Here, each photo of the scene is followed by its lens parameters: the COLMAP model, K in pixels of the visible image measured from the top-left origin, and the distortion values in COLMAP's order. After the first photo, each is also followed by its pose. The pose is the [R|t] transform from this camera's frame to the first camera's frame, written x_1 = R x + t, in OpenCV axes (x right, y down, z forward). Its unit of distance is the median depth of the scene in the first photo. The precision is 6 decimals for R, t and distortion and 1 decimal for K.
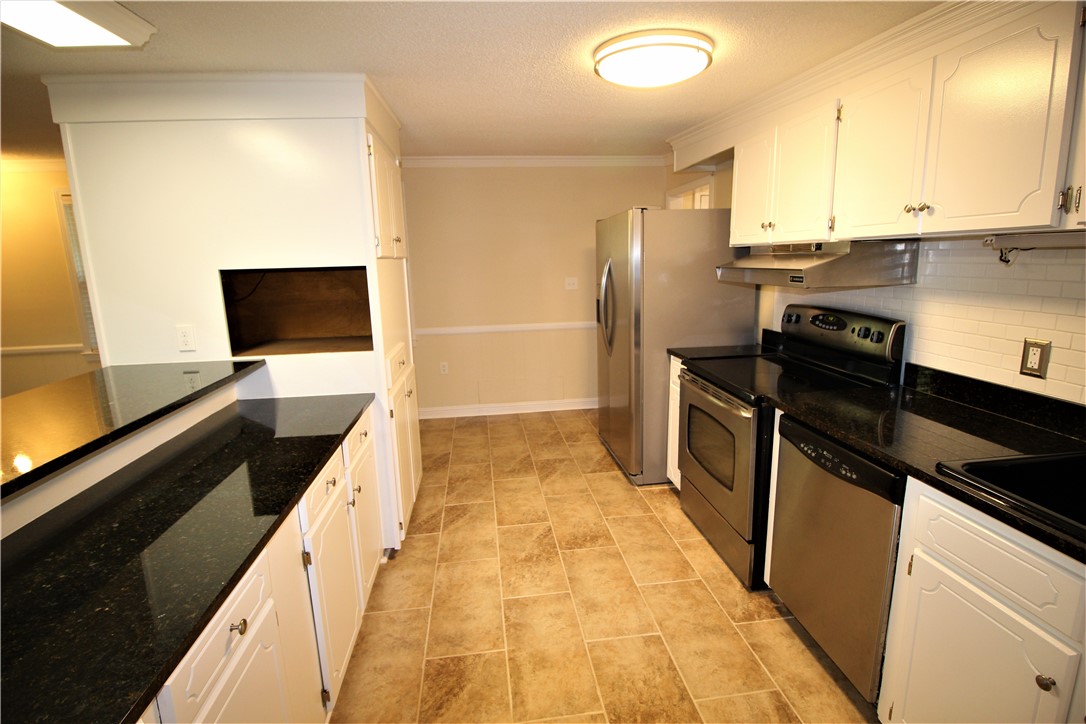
lens RADIAL K [[504.2, 0, 537.4], [0, 504.2, 355.8], [0, 0, 1]] dist [-0.000391, -0.013823]
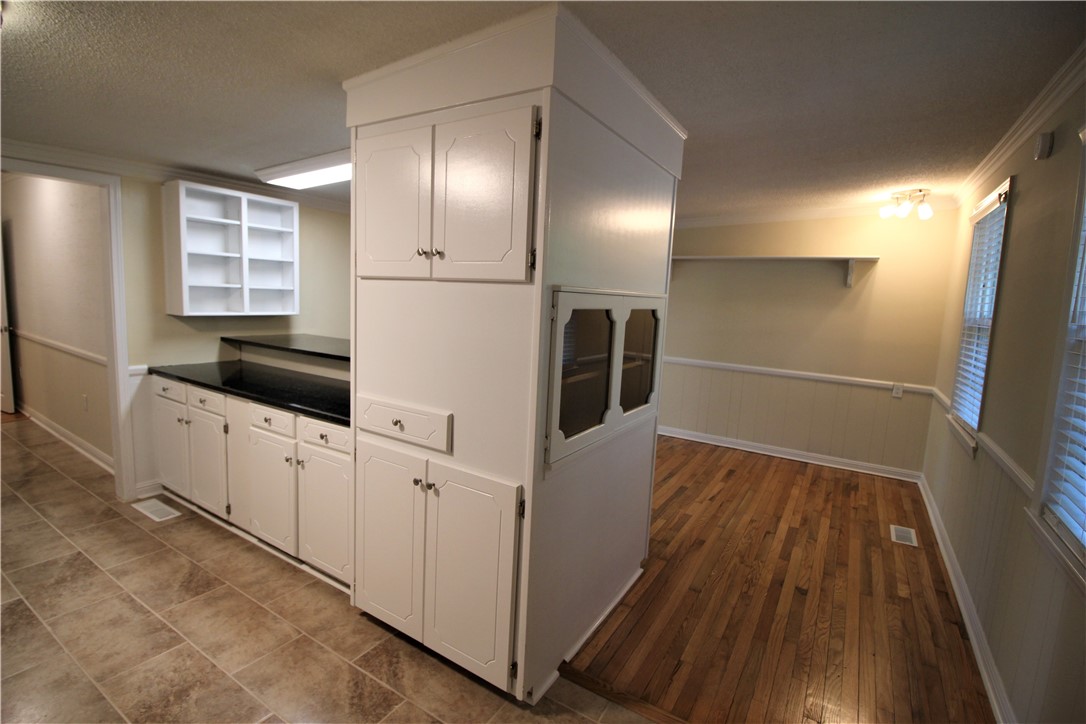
lens RADIAL K [[504.2, 0, 537.4], [0, 504.2, 355.8], [0, 0, 1]] dist [-0.000391, -0.013823]
pose [[-0.629851, 0.090173, -0.771464, 0.190125], [-0.172980, 0.952008, 0.252503, -0.363733], [0.757209, 0.292487, -0.584025, 1.909217]]
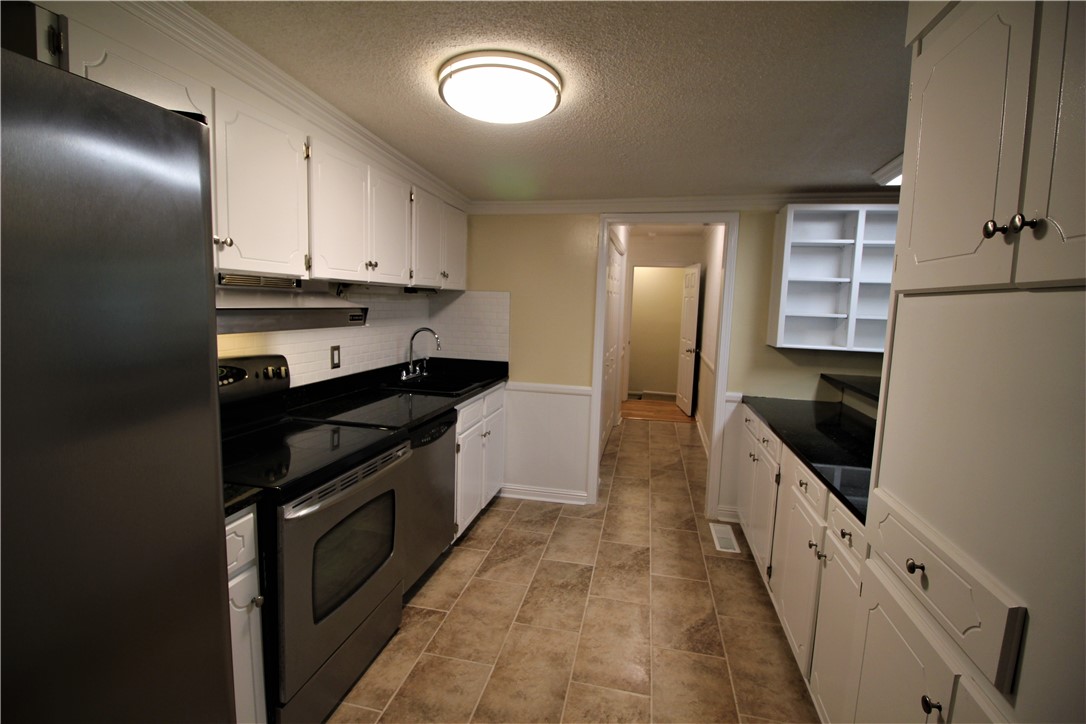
lens RADIAL K [[504.2, 0, 537.4], [0, 504.2, 355.8], [0, 0, 1]] dist [-0.000391, -0.013823]
pose [[-0.944078, -0.039733, 0.327319, -0.145888], [0.053286, 0.961278, 0.270380, -0.312118], [-0.325388, 0.272701, -0.905404, 1.709281]]
